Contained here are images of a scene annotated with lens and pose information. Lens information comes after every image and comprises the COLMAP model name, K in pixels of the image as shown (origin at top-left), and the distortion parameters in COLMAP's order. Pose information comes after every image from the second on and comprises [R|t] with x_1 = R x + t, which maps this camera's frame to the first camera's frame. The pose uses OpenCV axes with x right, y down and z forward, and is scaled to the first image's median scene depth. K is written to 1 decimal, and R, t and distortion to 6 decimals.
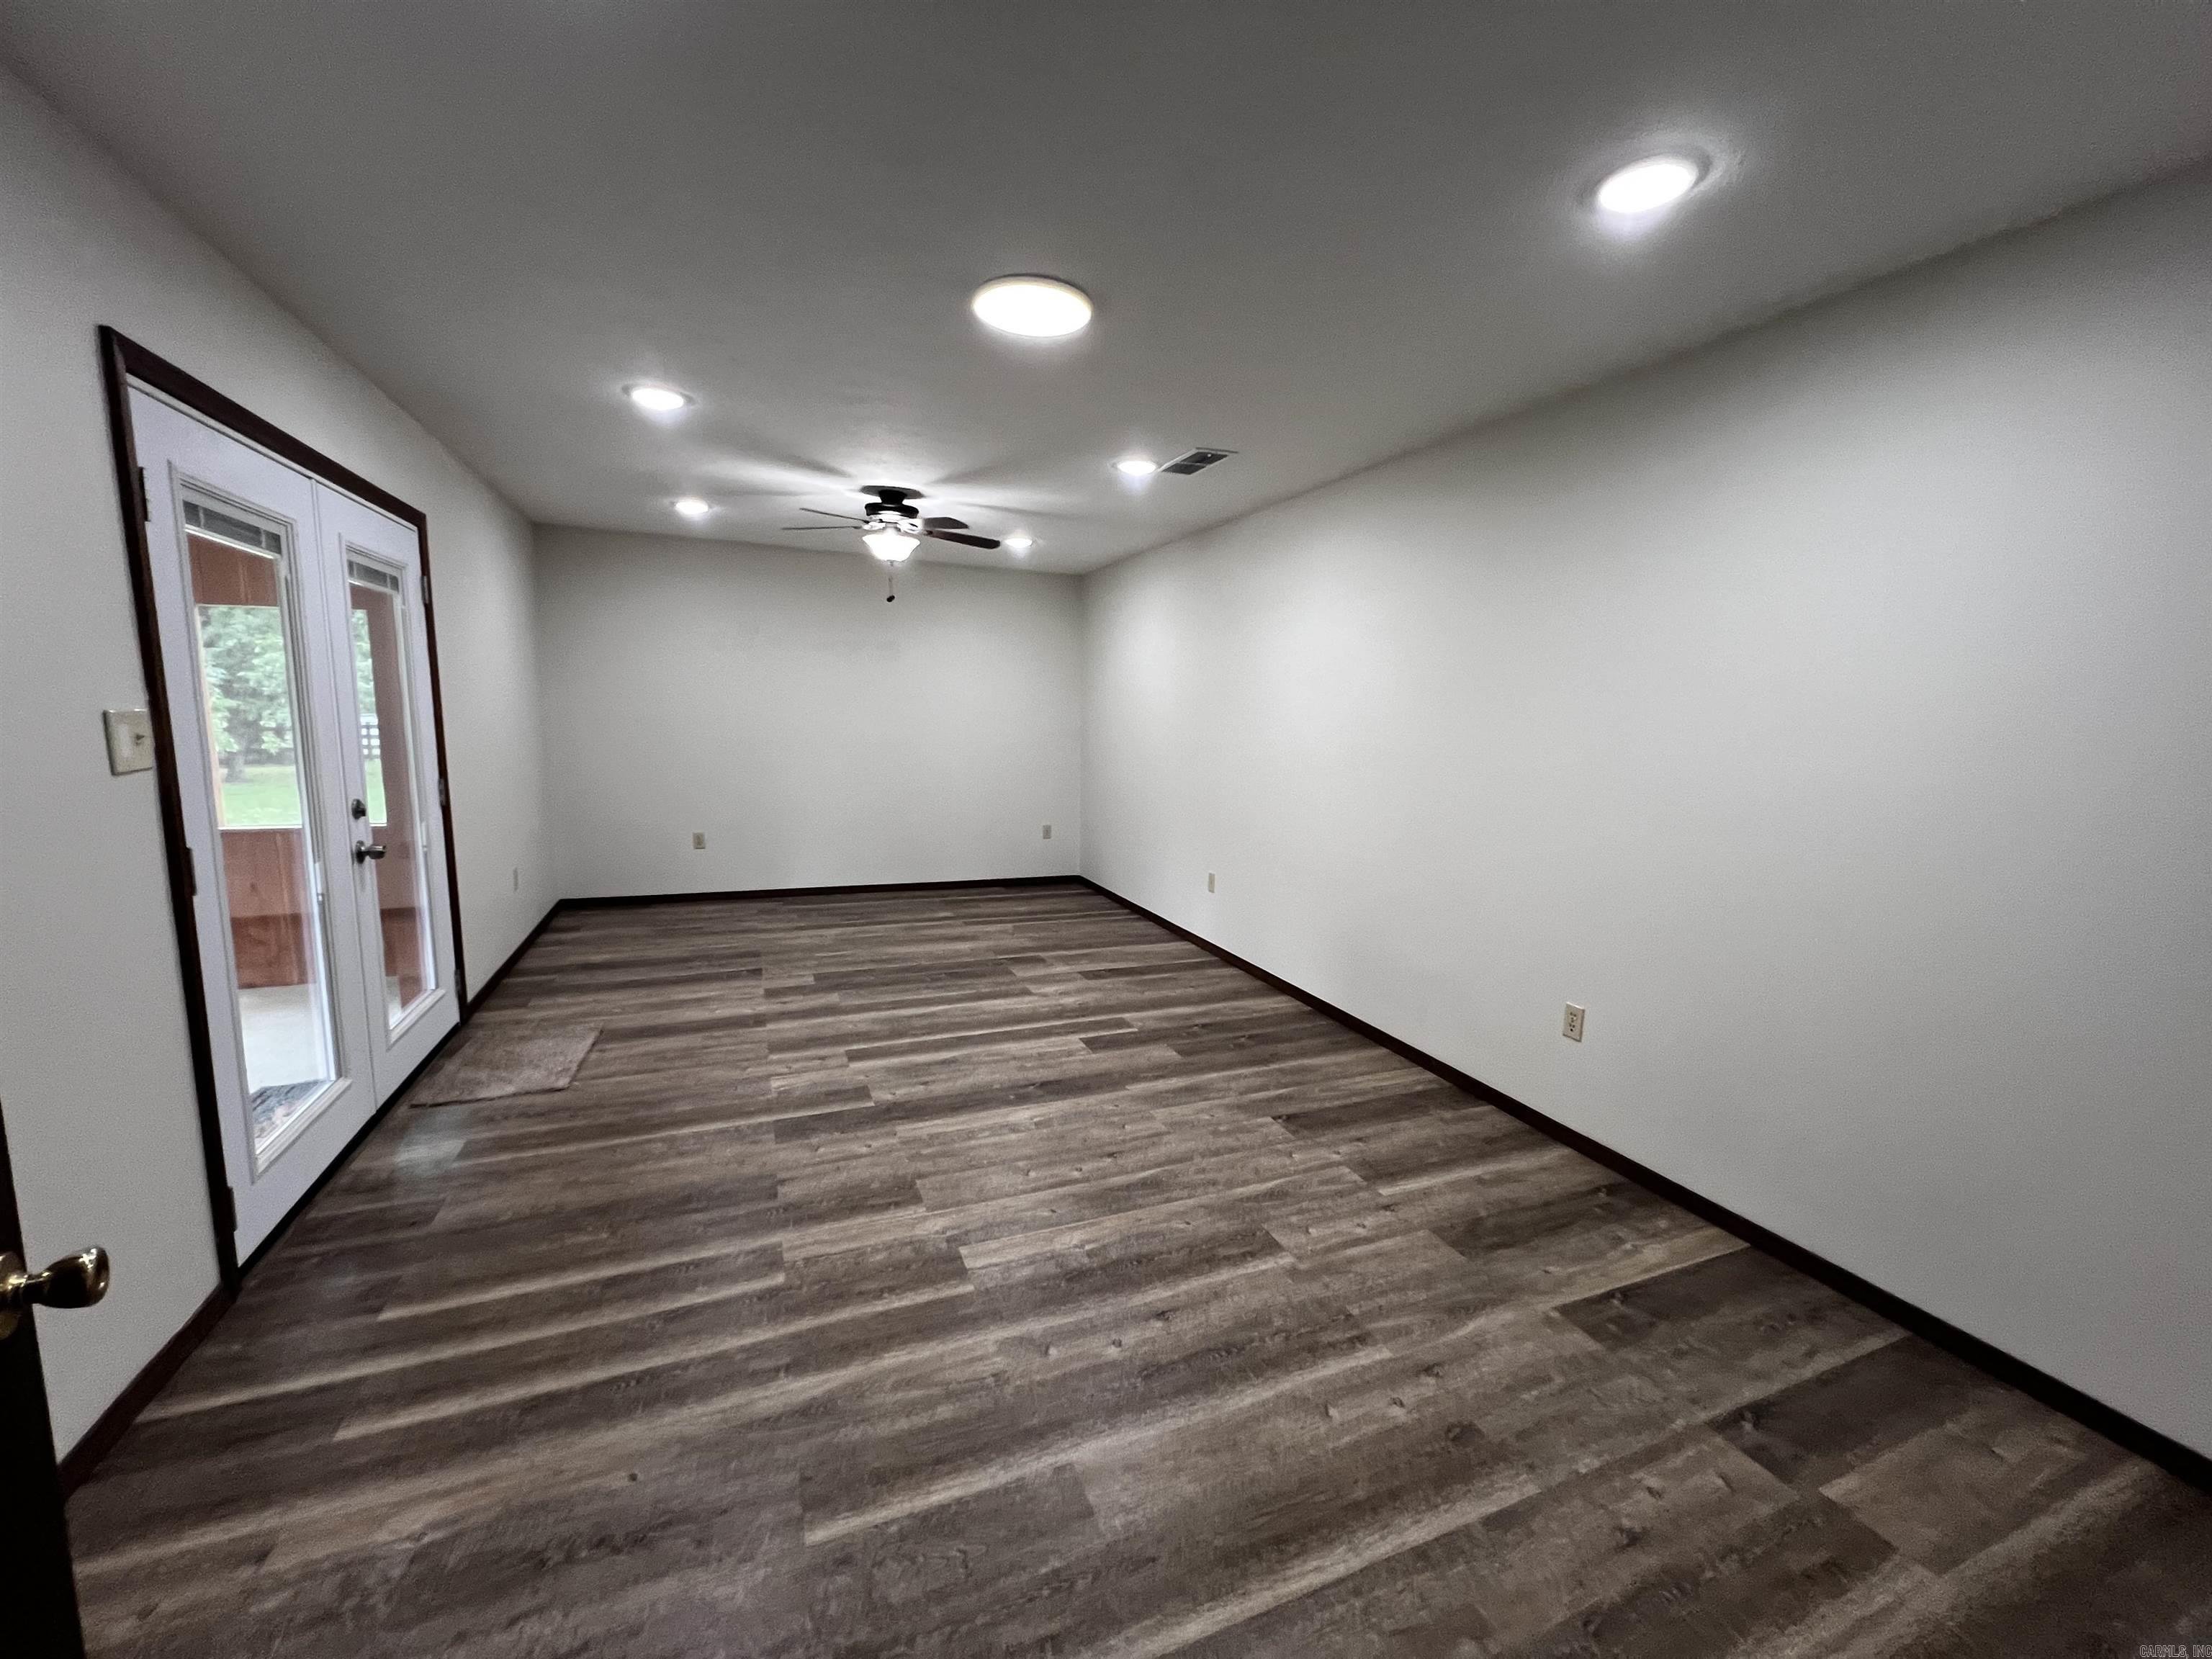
lens RADIAL K [[880.8, 0, 1106.7], [0, 880.8, 834.0], [0, 0, 1]] dist [0.000549, 0.000036]
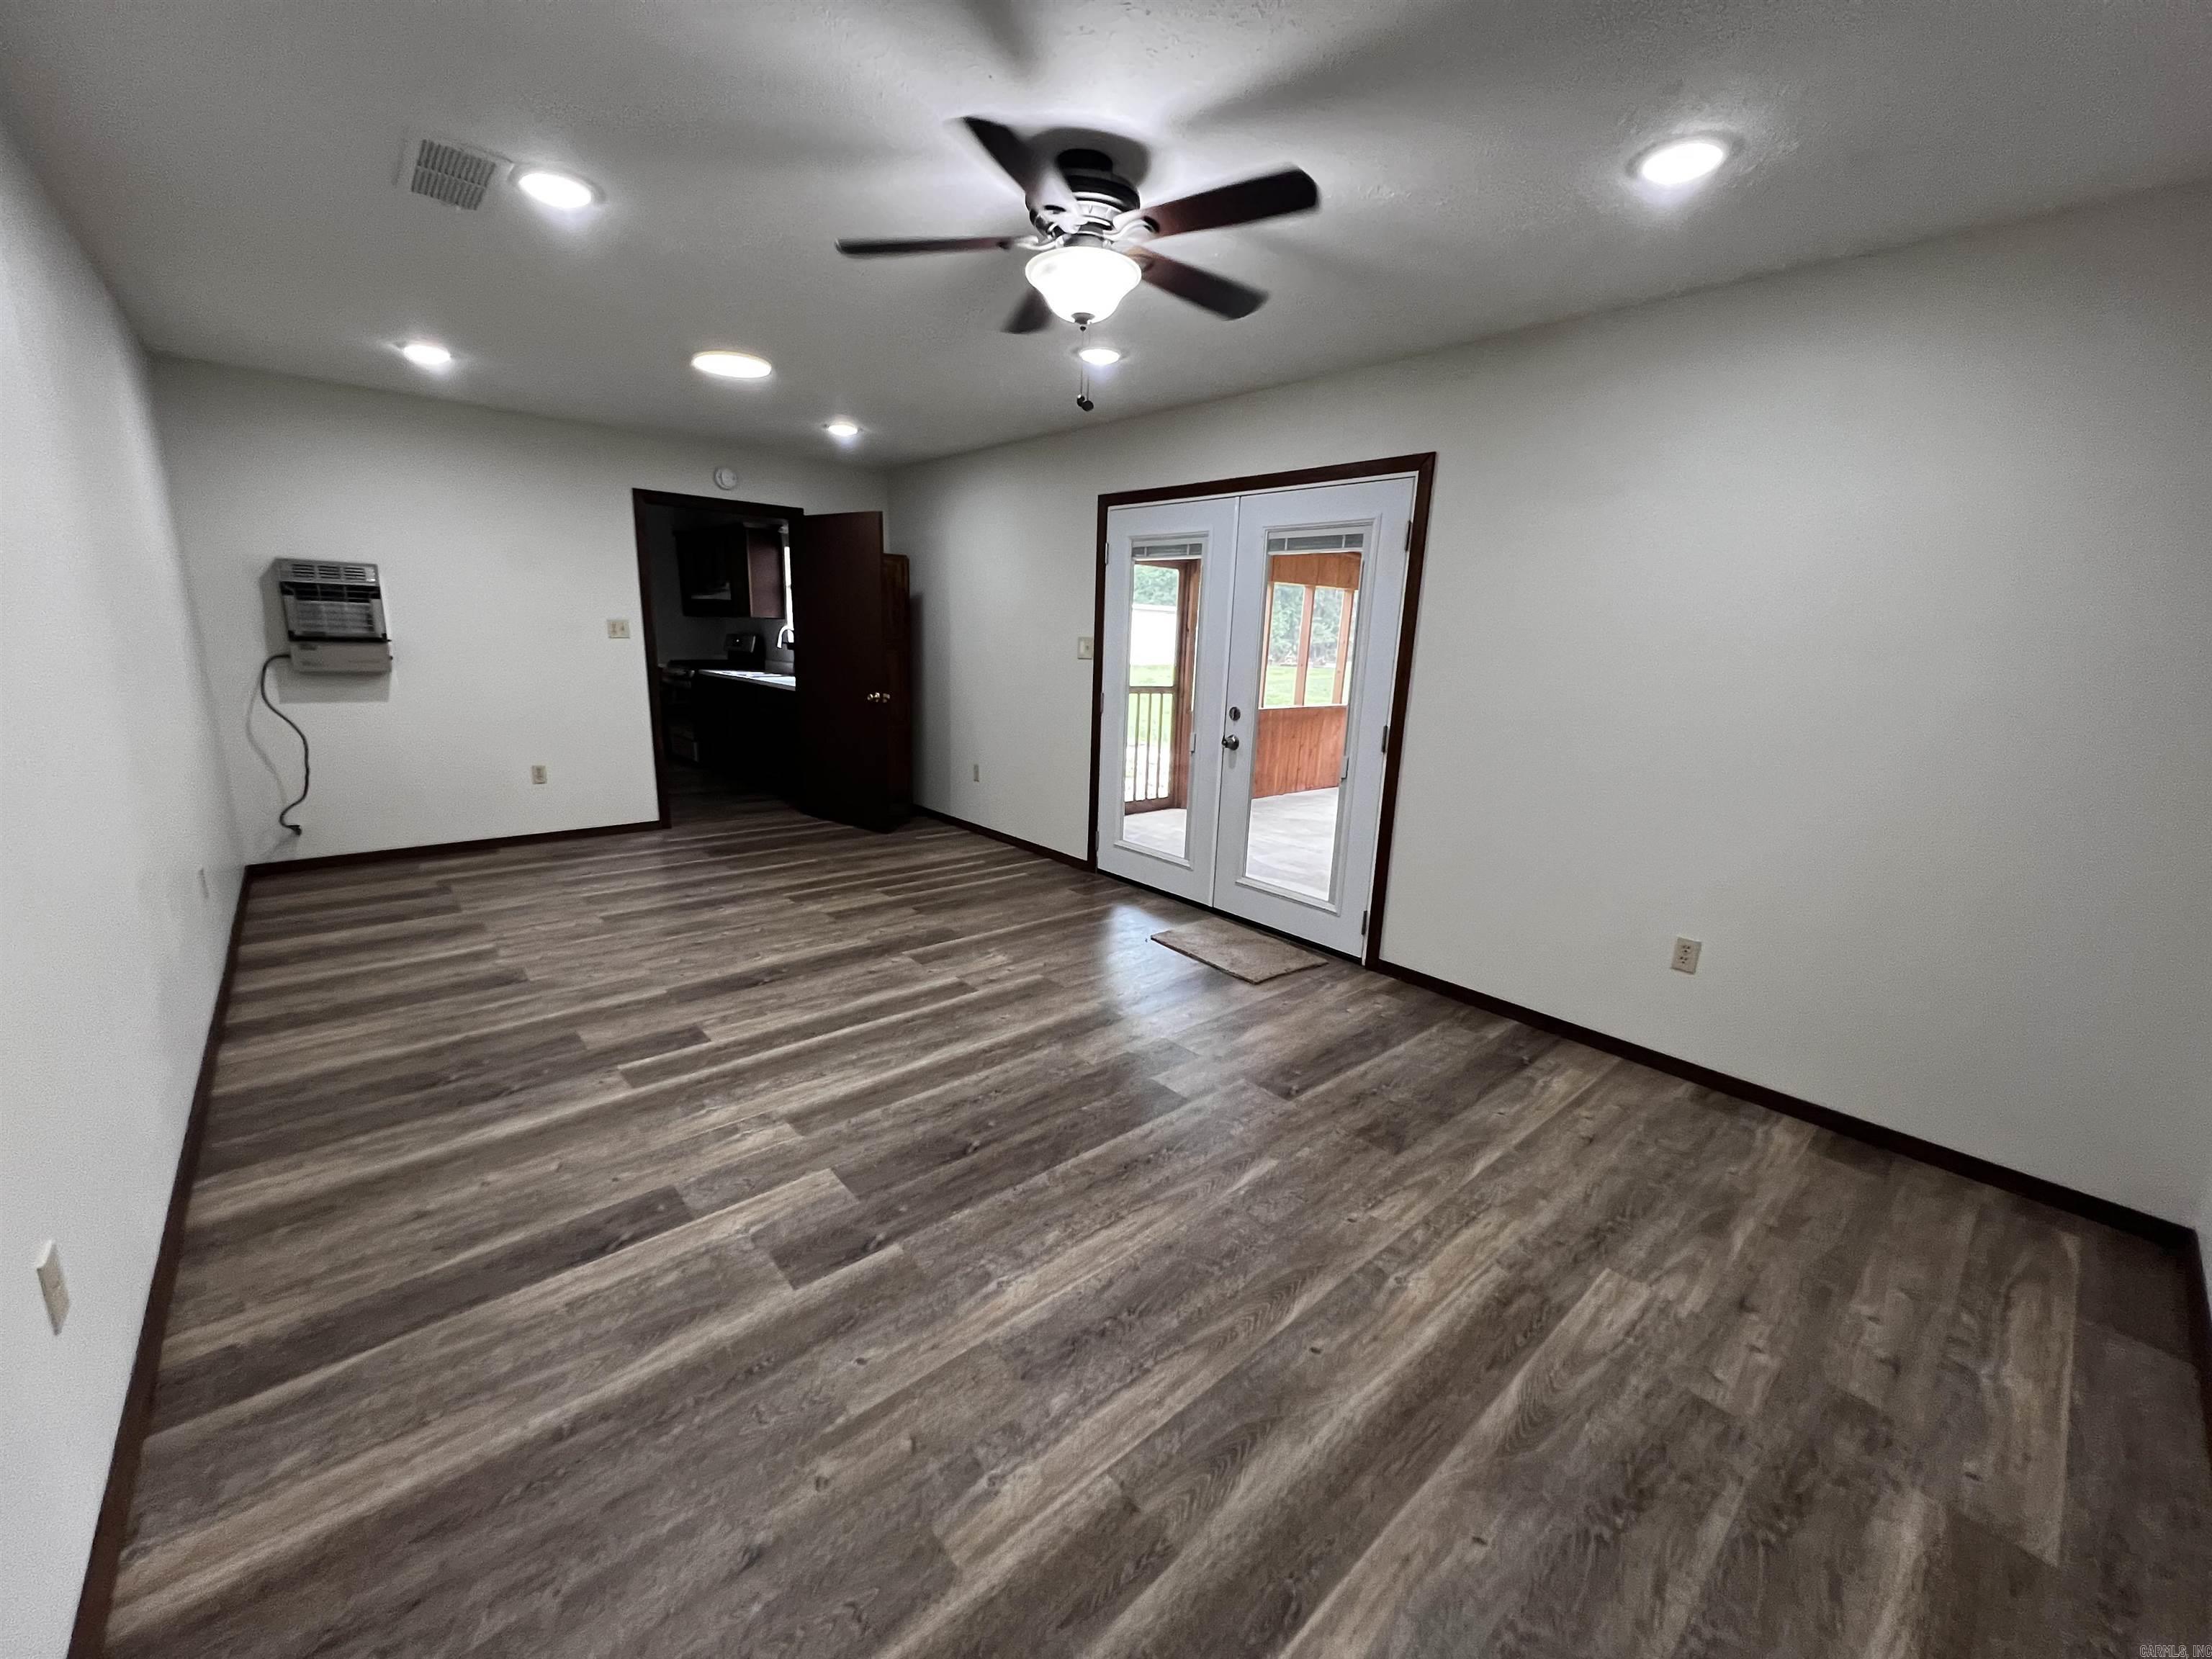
lens RADIAL K [[880.8, 0, 1106.7], [0, 880.8, 834.0], [0, 0, 1]] dist [0.000549, 0.000036]
pose [[-0.943998, 0.015264, -0.329599, -0.109267], [-0.105742, 0.932247, 0.346027, -0.247358], [0.312550, 0.361501, -0.878425, 1.738078]]
